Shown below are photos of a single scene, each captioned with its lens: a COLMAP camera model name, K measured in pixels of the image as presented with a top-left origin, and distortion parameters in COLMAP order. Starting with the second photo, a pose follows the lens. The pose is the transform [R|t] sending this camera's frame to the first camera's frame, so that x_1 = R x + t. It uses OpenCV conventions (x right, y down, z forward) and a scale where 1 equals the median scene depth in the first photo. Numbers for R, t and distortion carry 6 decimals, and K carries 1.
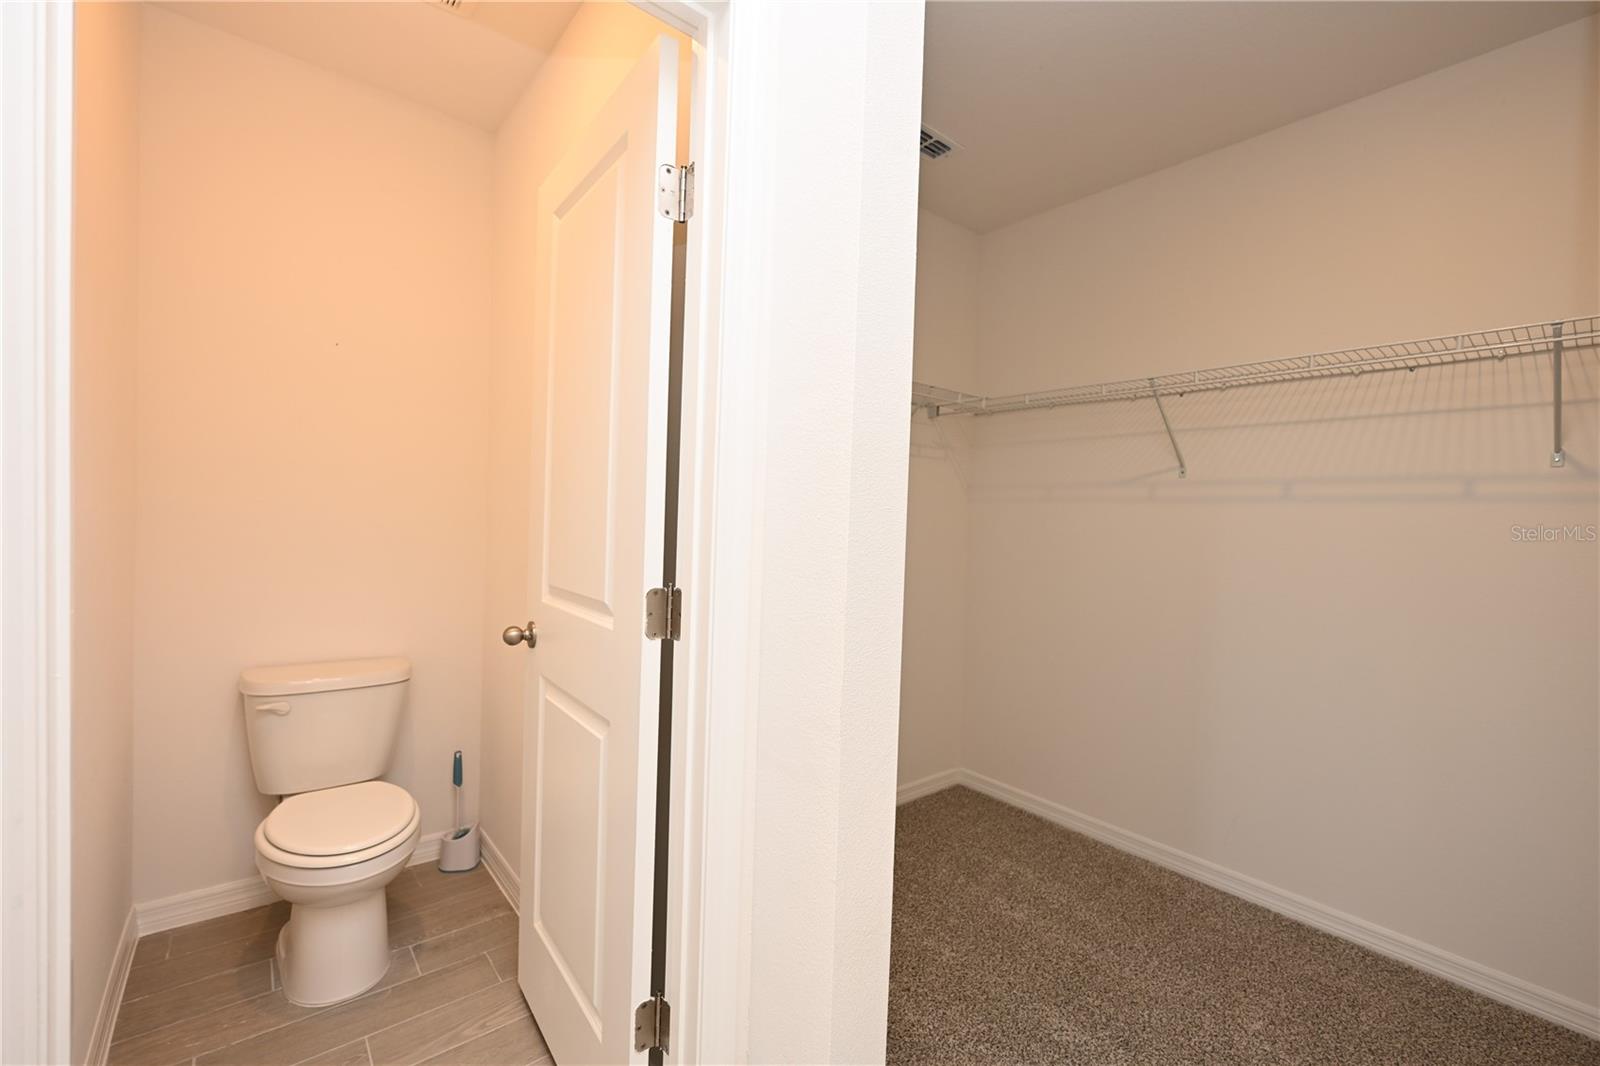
lens RADIAL K [[637.1, 0, 807.0], [0, 637.1, 538.9], [0, 0, 1]] dist [-0.000592, 0.000032]
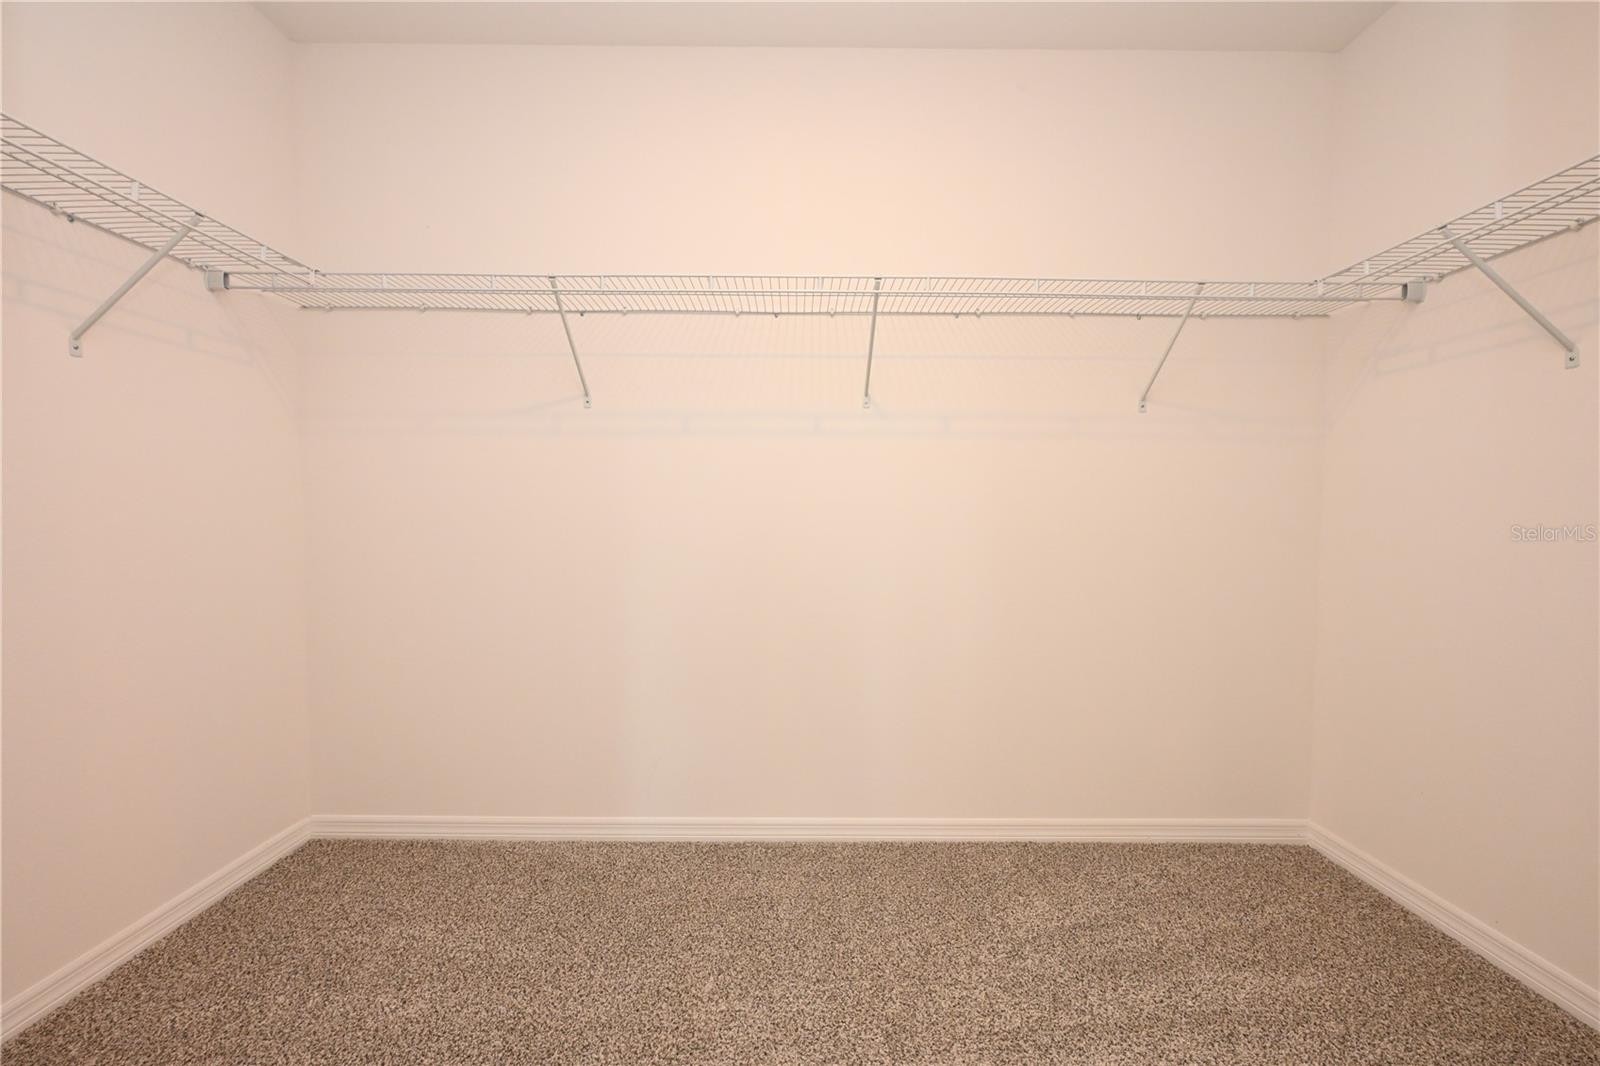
lens RADIAL K [[637.1, 0, 807.0], [0, 637.1, 538.9], [0, 0, 1]] dist [-0.000592, 0.000032]
pose [[0.622469, -0.059847, 0.780353, 0.077967], [0.029328, 0.998155, 0.053156, 0.052313], [-0.782094, -0.010202, 0.623076, 0.215648]]
